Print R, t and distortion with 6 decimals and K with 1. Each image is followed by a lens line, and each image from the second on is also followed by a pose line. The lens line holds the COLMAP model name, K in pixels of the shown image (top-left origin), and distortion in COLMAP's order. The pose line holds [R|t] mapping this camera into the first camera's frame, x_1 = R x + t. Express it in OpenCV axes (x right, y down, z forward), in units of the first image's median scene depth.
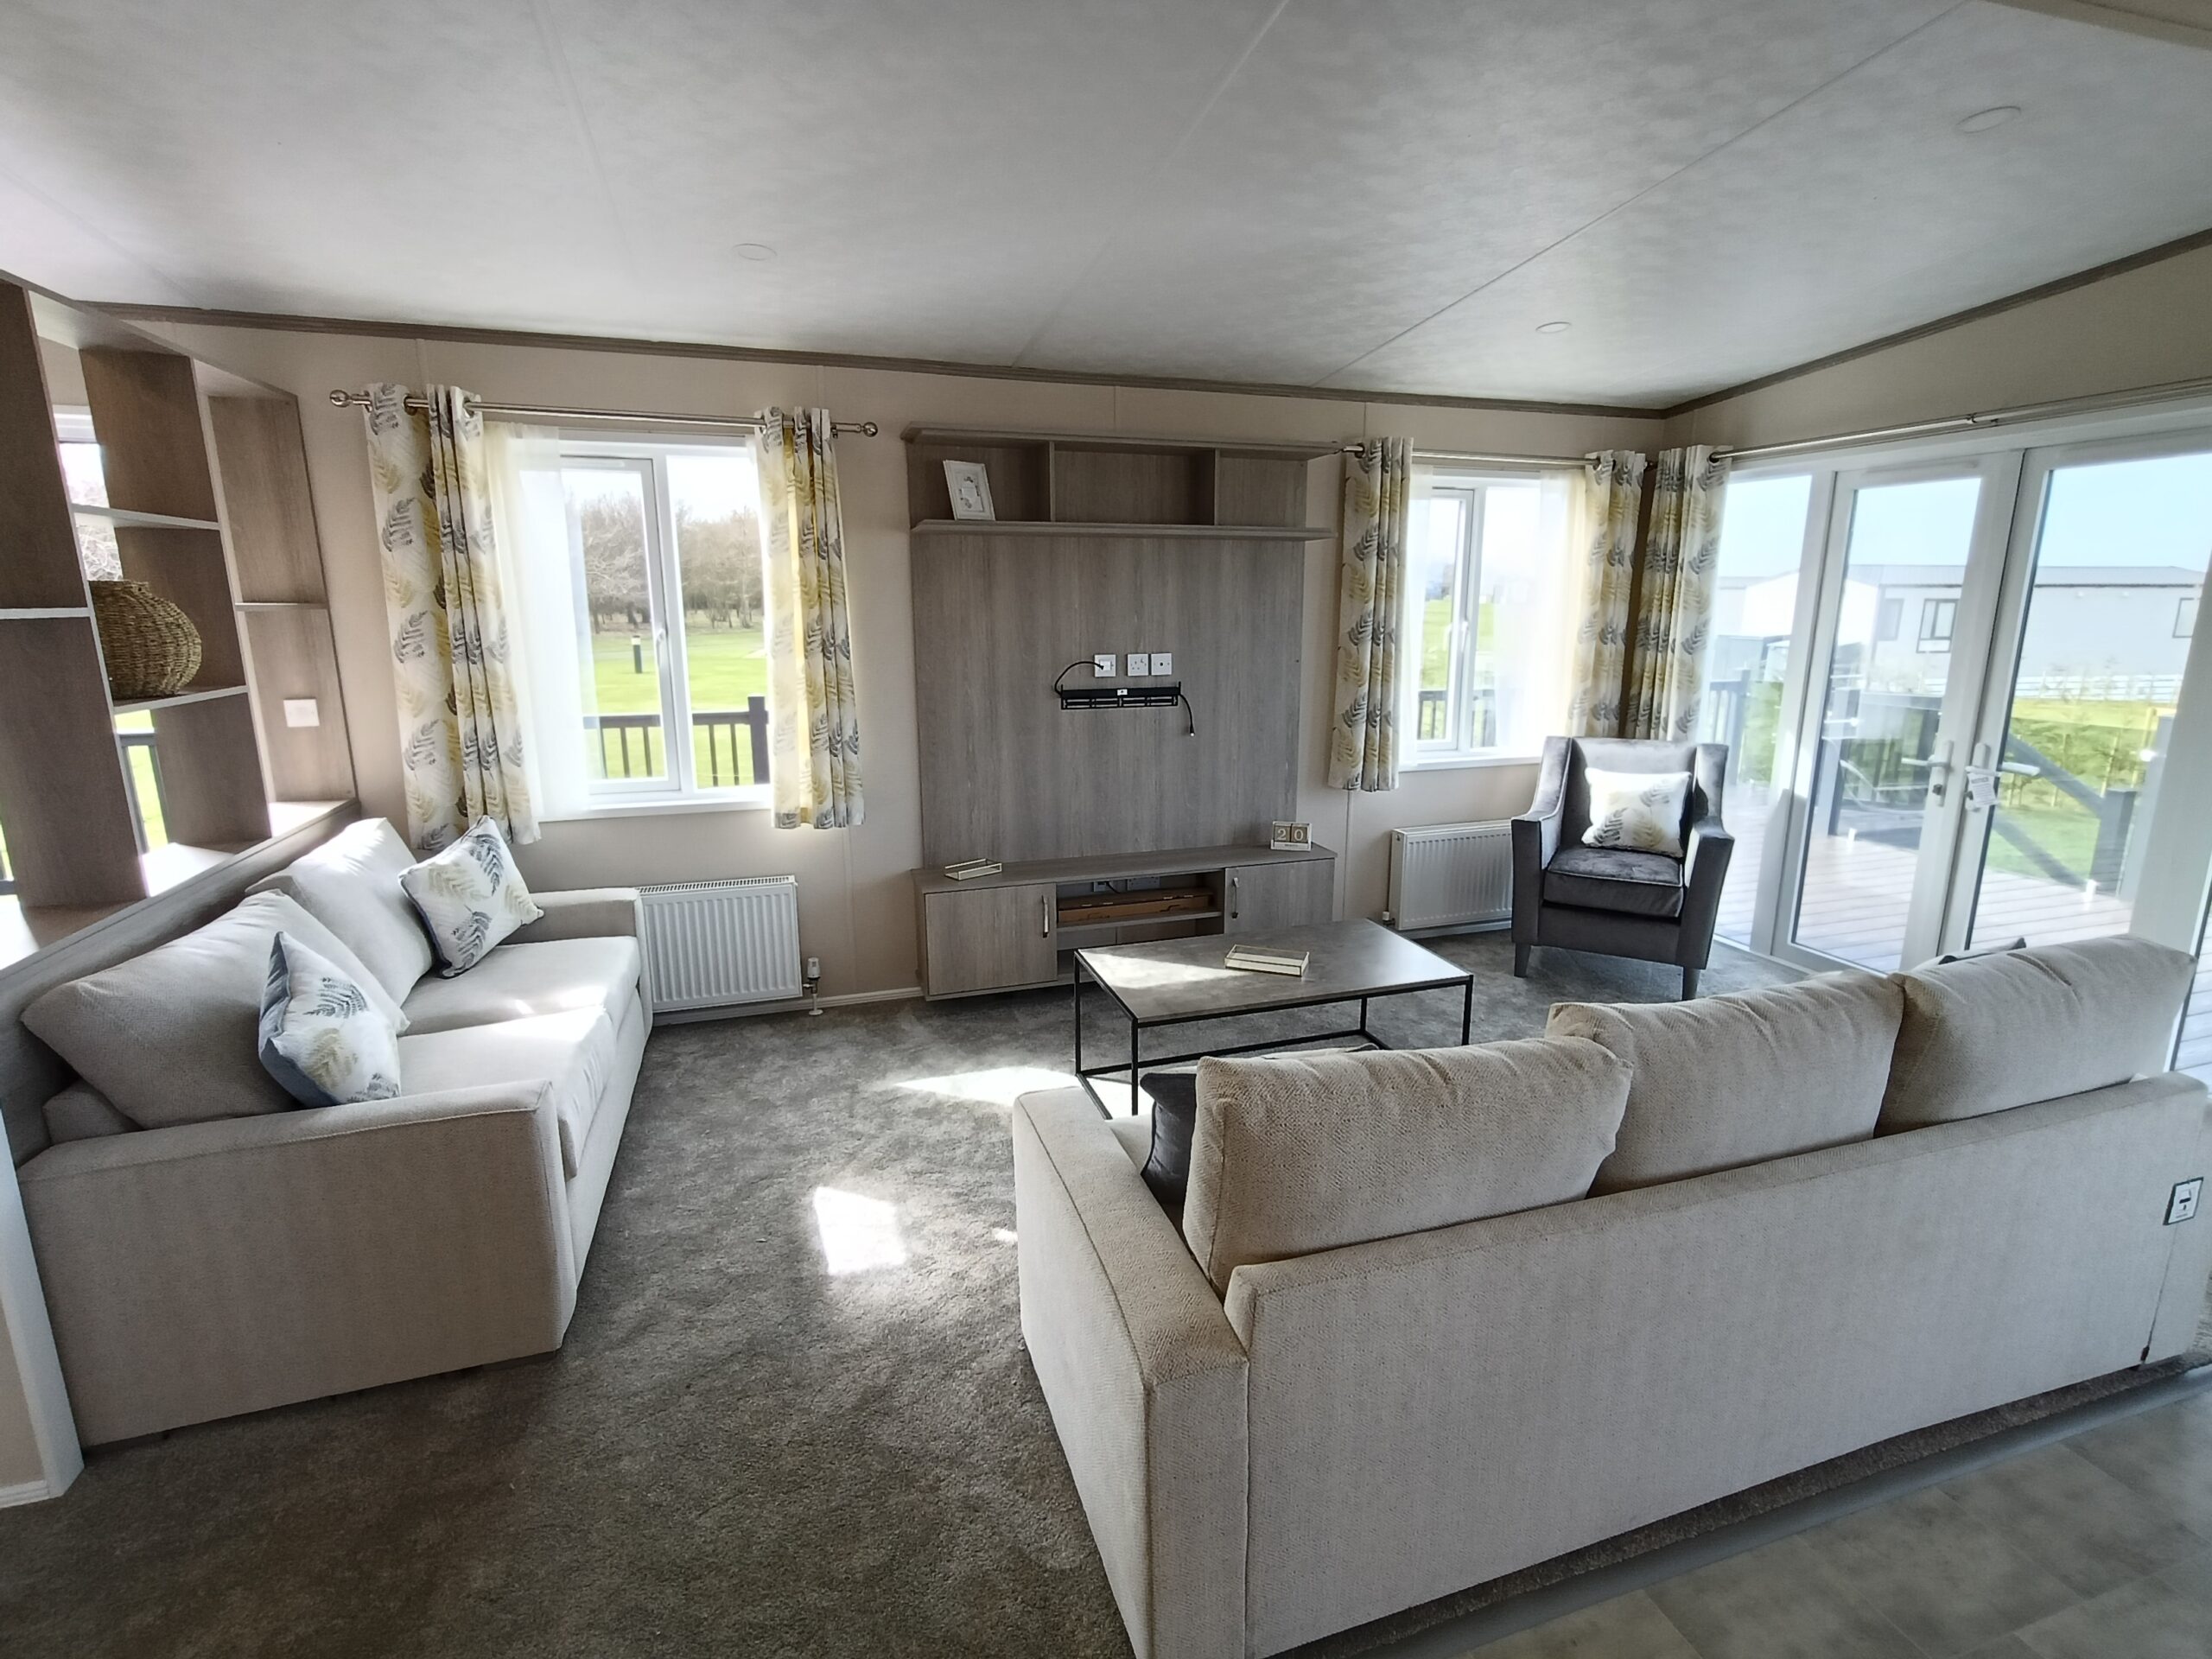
lens RADIAL K [[1039.8, 0, 1114.0], [0, 1039.8, 819.2], [0, 0, 1]] dist [0.000009, 0.003035]
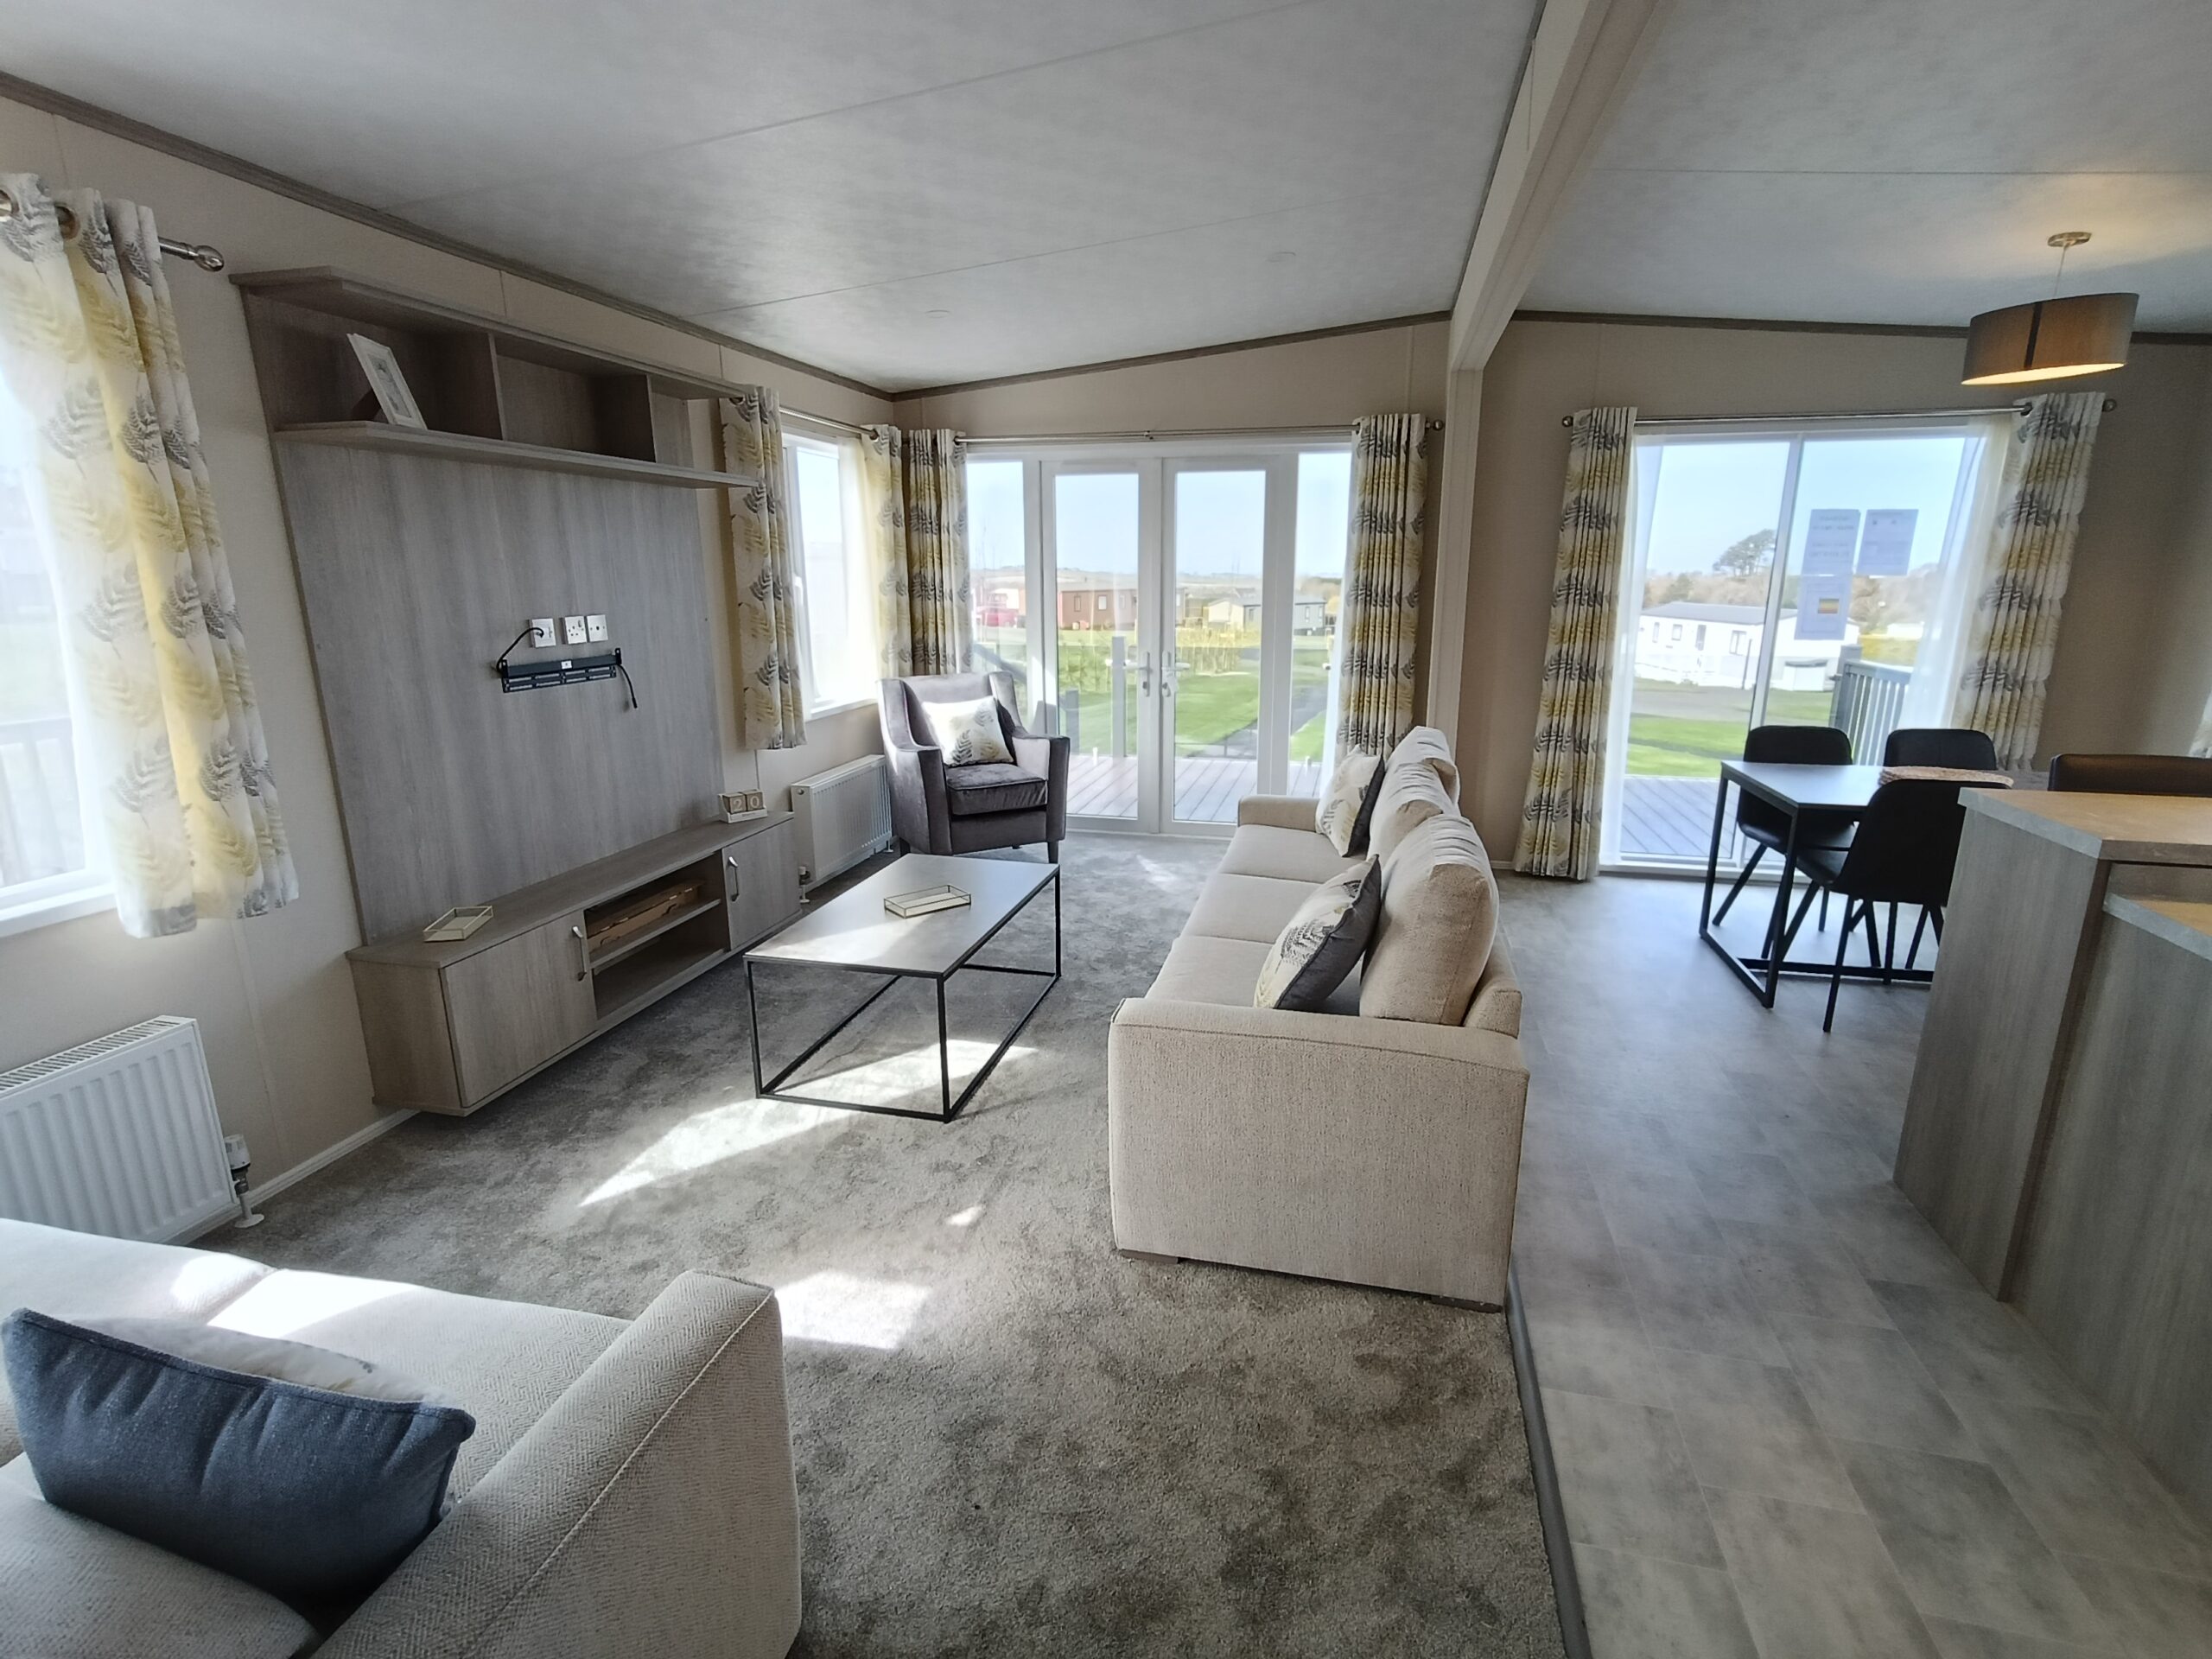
lens RADIAL K [[1039.8, 0, 1107.9], [0, 1039.8, 828.1], [0, 0, 1]] dist [0.000009, 0.003035]
pose [[0.528472, -0.205912, 0.823600, -0.459990], [0.178288, 0.975423, 0.129469, -0.028135], [-0.830019, 0.078417, 0.552196, 0.215771]]
